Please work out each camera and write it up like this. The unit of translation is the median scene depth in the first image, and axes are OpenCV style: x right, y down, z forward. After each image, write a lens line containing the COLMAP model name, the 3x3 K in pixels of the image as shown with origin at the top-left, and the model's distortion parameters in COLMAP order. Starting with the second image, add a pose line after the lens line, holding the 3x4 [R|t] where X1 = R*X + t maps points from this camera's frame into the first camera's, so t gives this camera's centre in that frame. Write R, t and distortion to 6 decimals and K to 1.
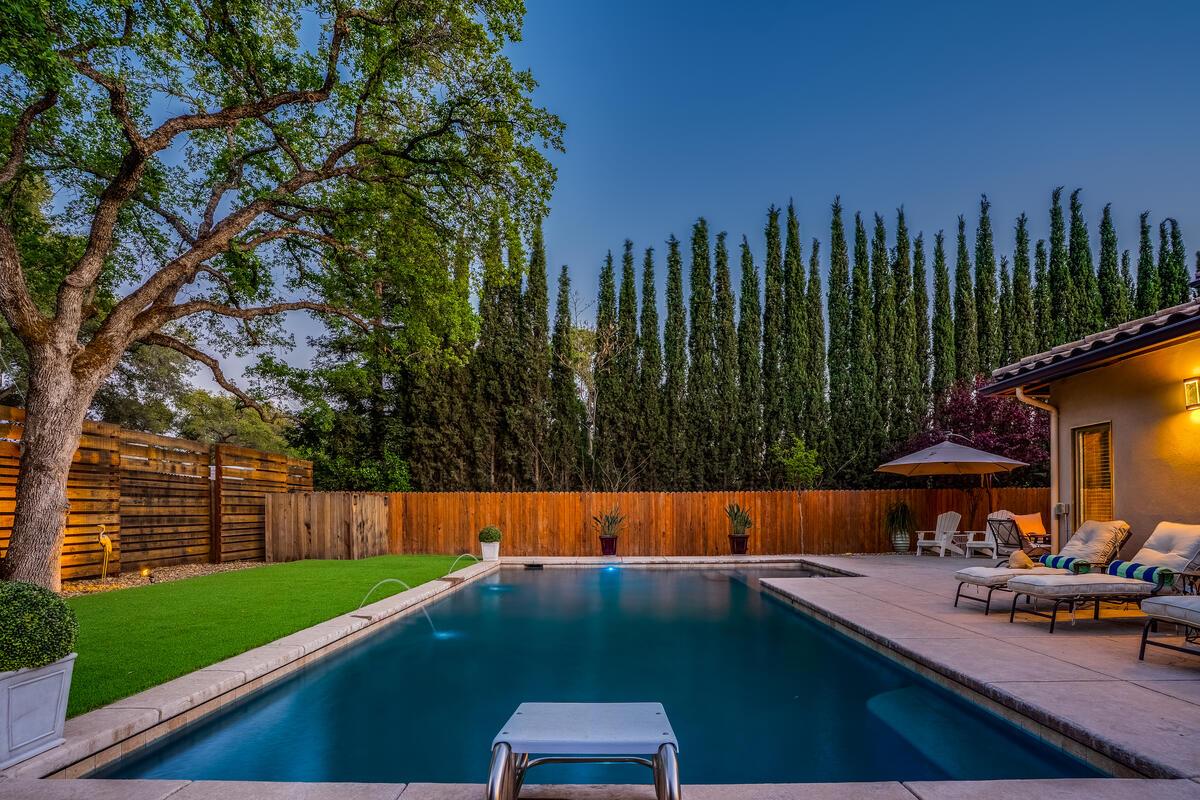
lens RADIAL K [[597.3, 0, 600.6], [0, 597.3, 499.6], [0, 0, 1]] dist [-0.013819, 0.000636]
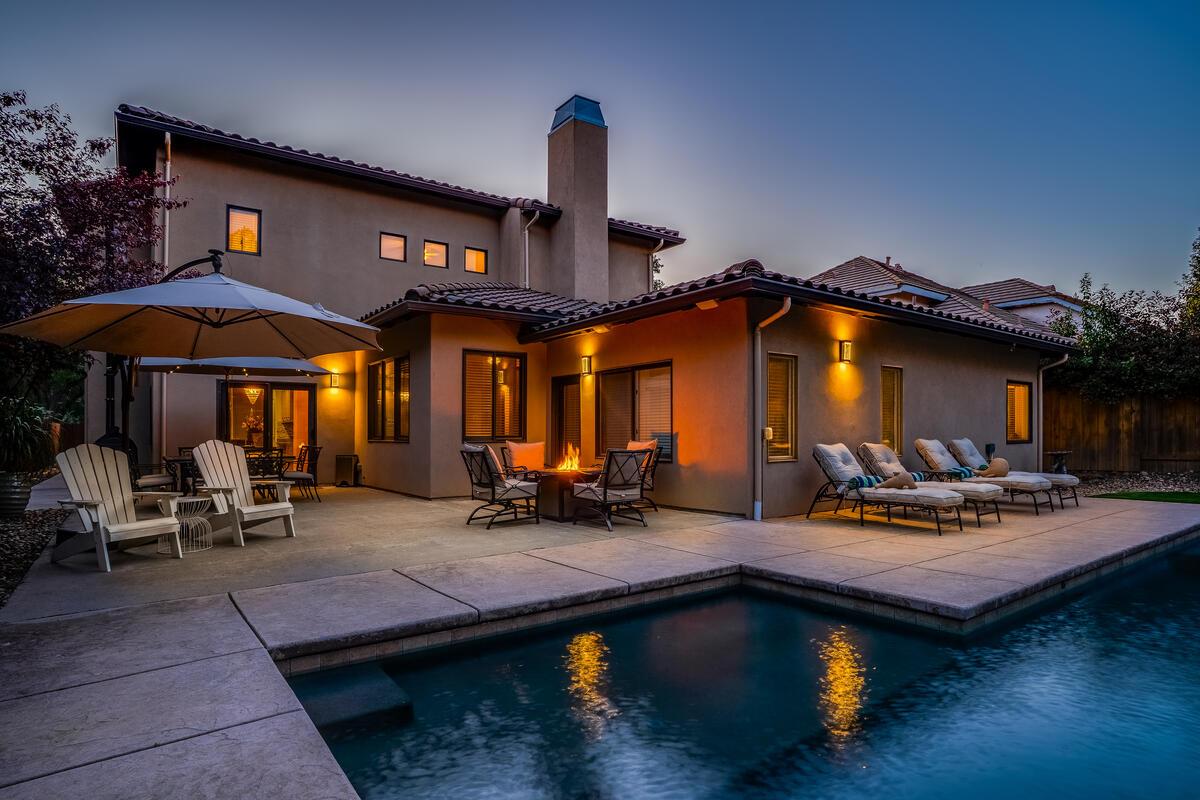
lens RADIAL K [[655.2, 0, 610.9], [0, 655.2, 434.5], [0, 0, 1]] dist [-0.026532, 0.000487]
pose [[-0.619668, 0.006789, 0.784834, 0.046060], [-0.009935, 0.999815, -0.016493, 0.017798], [-0.784801, -0.018018, -0.619486, 0.867530]]
